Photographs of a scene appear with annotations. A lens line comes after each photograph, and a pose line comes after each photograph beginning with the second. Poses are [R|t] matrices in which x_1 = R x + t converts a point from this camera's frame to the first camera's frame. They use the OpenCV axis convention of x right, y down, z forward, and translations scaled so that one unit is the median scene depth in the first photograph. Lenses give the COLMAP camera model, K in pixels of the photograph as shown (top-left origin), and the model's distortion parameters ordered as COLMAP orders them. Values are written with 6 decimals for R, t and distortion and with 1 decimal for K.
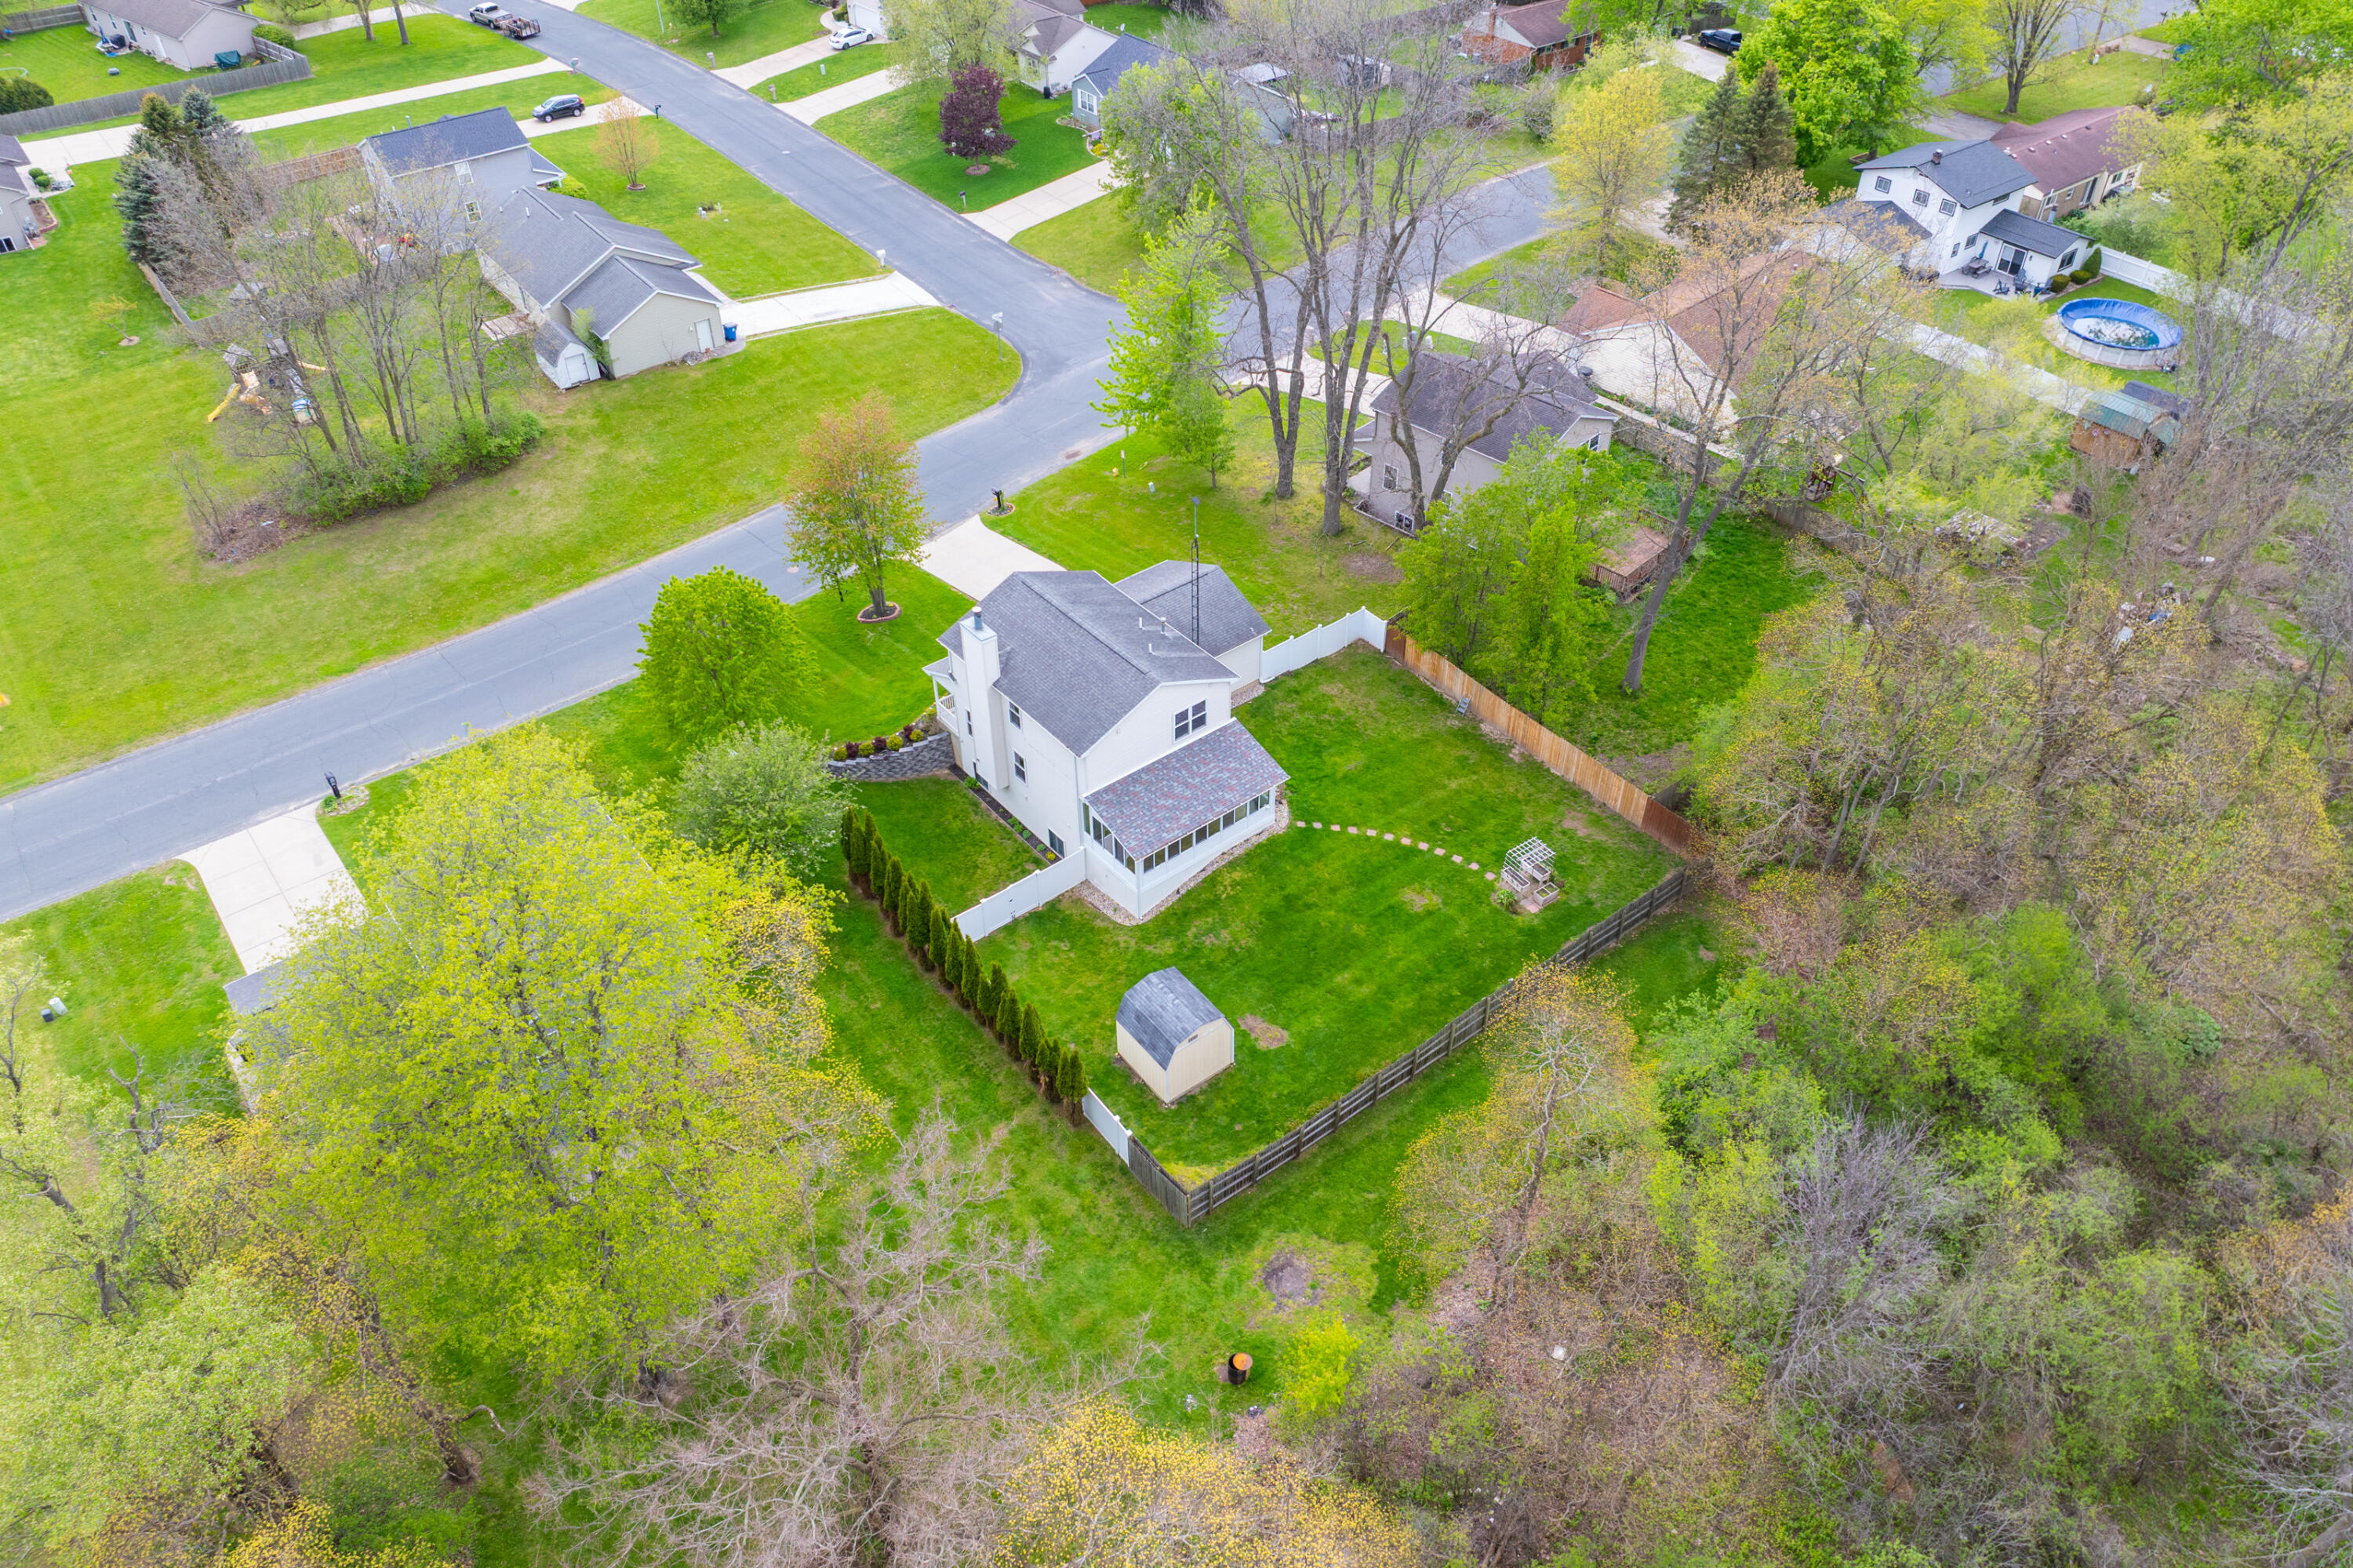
lens RADIAL K [[1640.5, 0, 1188.2], [0, 1640.5, 798.0], [0, 0, 1]] dist [-0.031640, -0.003499]
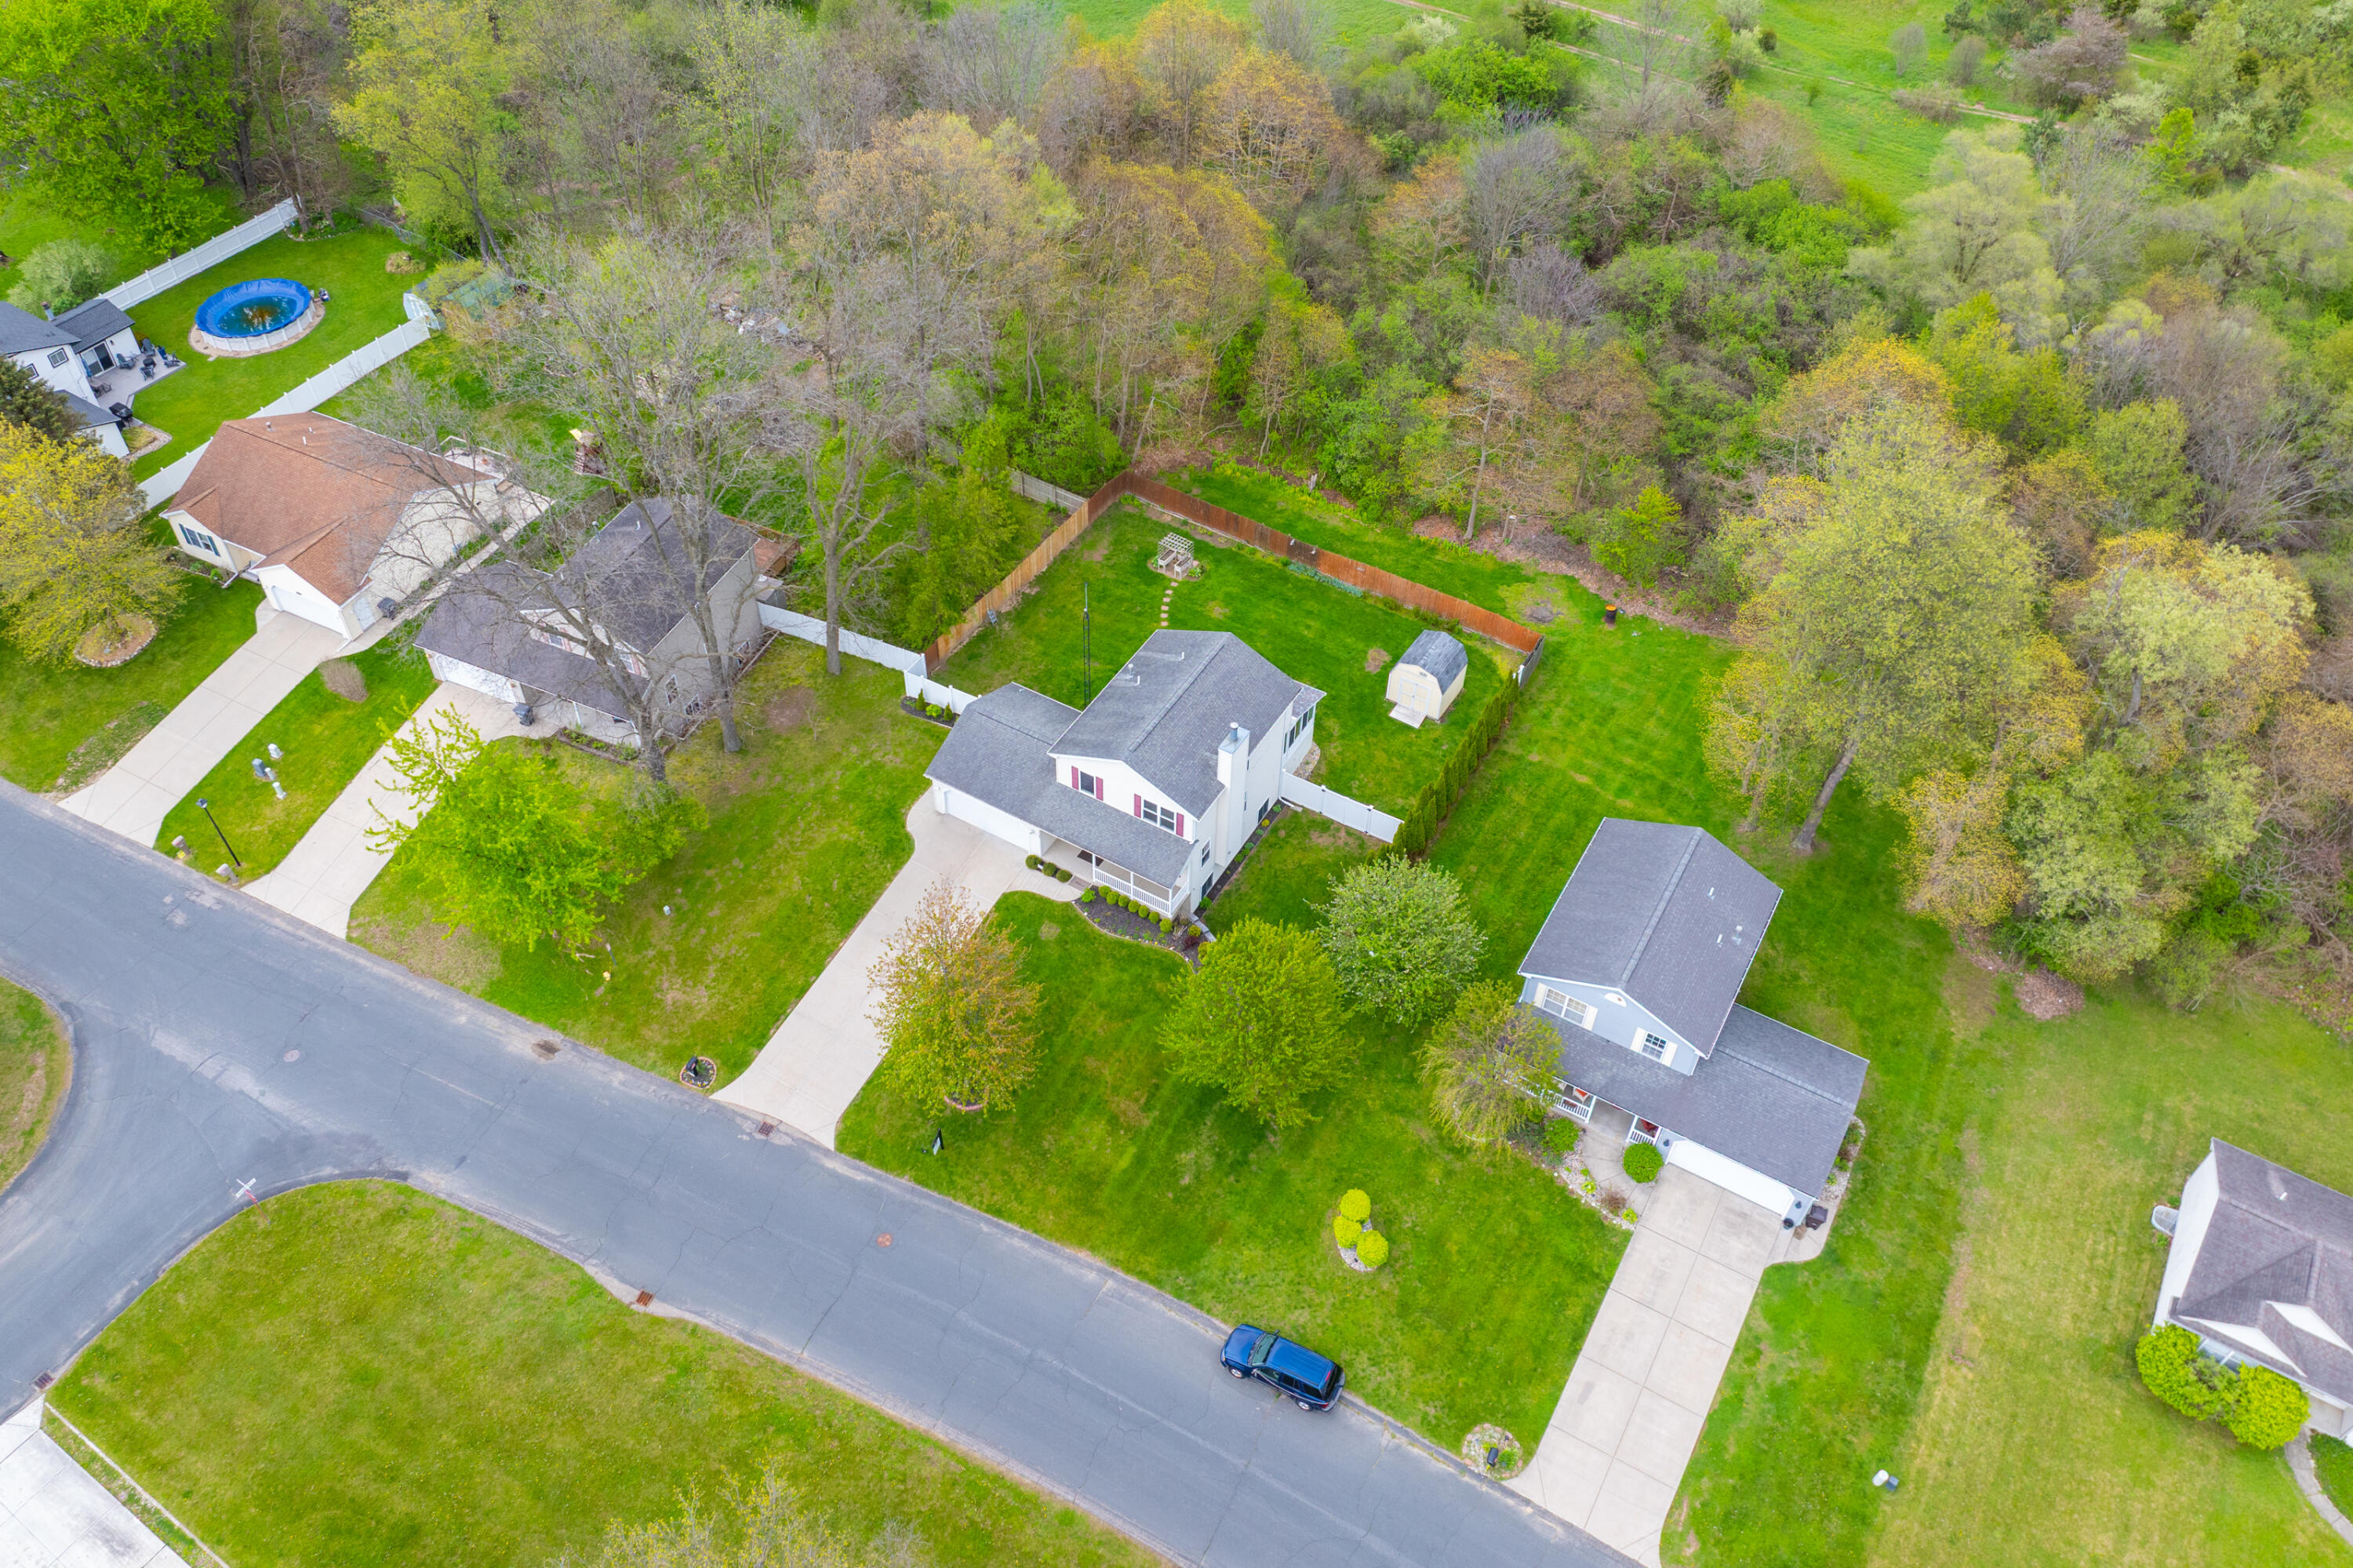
lens RADIAL K [[1719.5, 0, 1140.7], [0, 1719.5, 736.7], [0, 0, 1]] dist [-0.035459, 0.005393]
pose [[-0.341145, -0.664115, 0.665260, -0.846951], [0.612720, 0.379610, 0.693160, -0.914768], [-0.712877, 0.644086, 0.277414, 0.683476]]
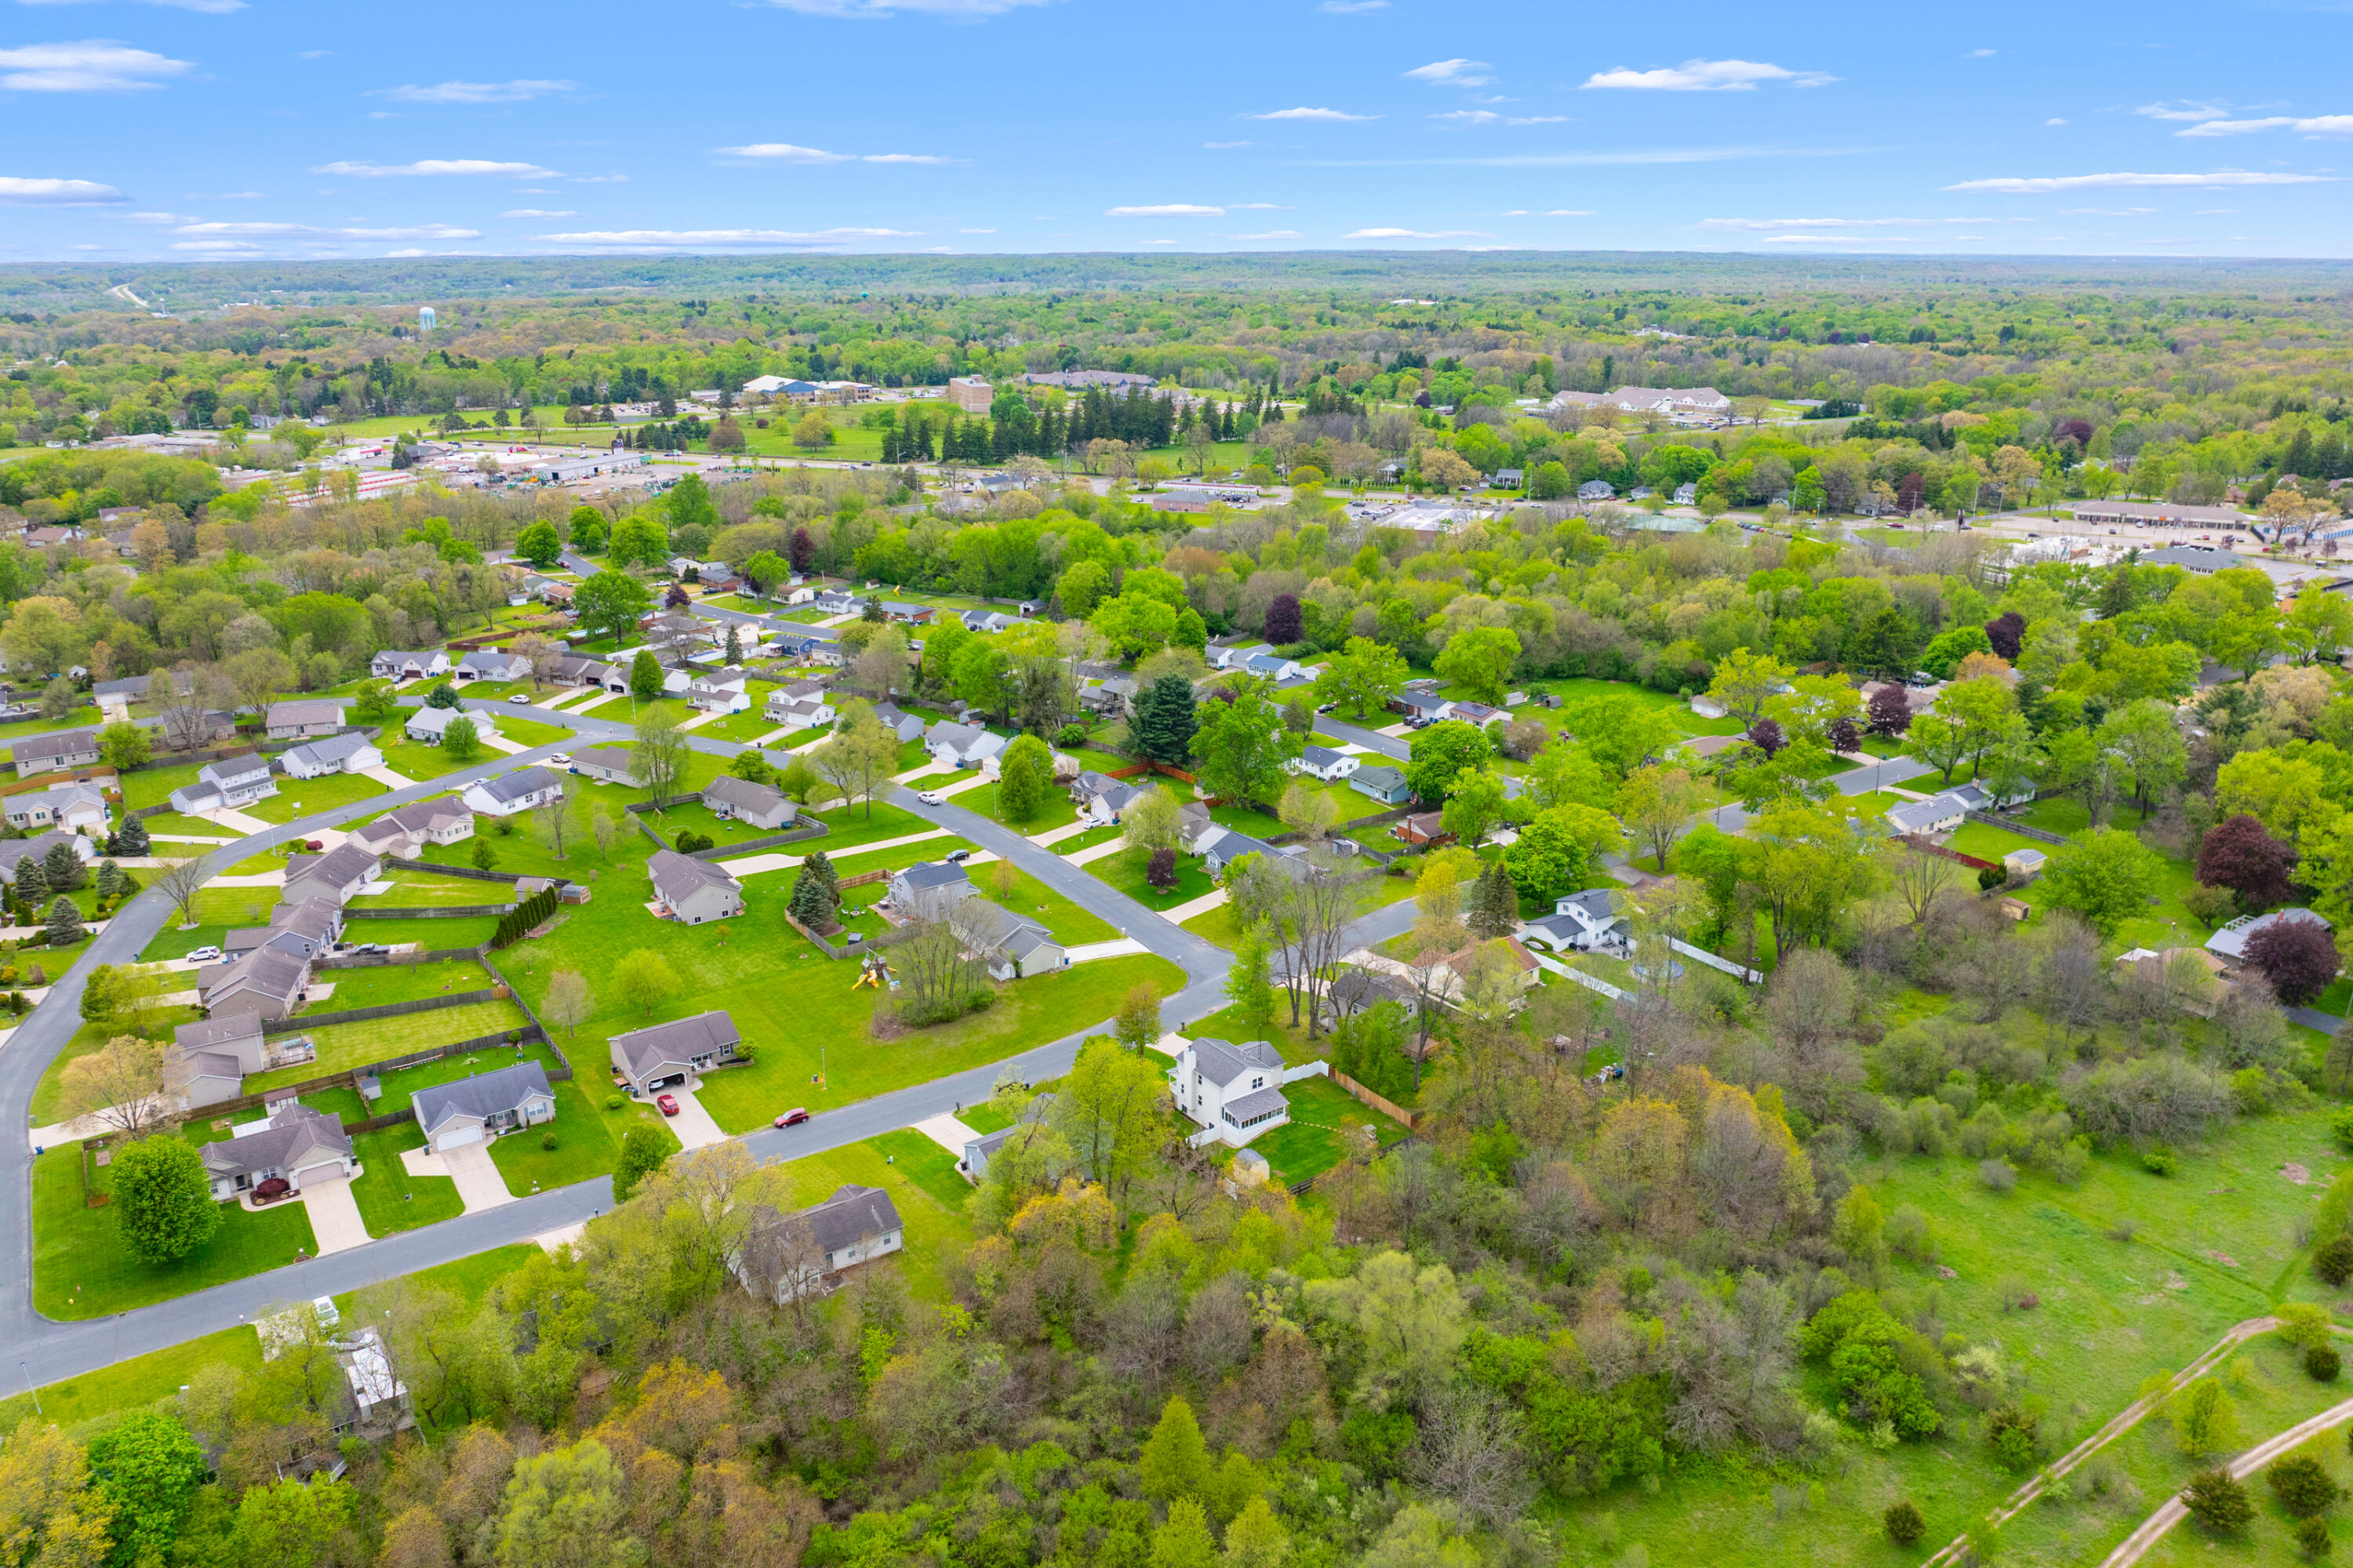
lens RADIAL K [[1640.5, 0, 1188.2], [0, 1640.5, 798.0], [0, 0, 1]] dist [-0.031640, -0.003499]
pose [[0.998884, 0.017464, -0.043889, -0.002776], [-0.032846, 0.924534, -0.379683, 0.608168], [0.033946, 0.380700, 0.924075, -1.978939]]
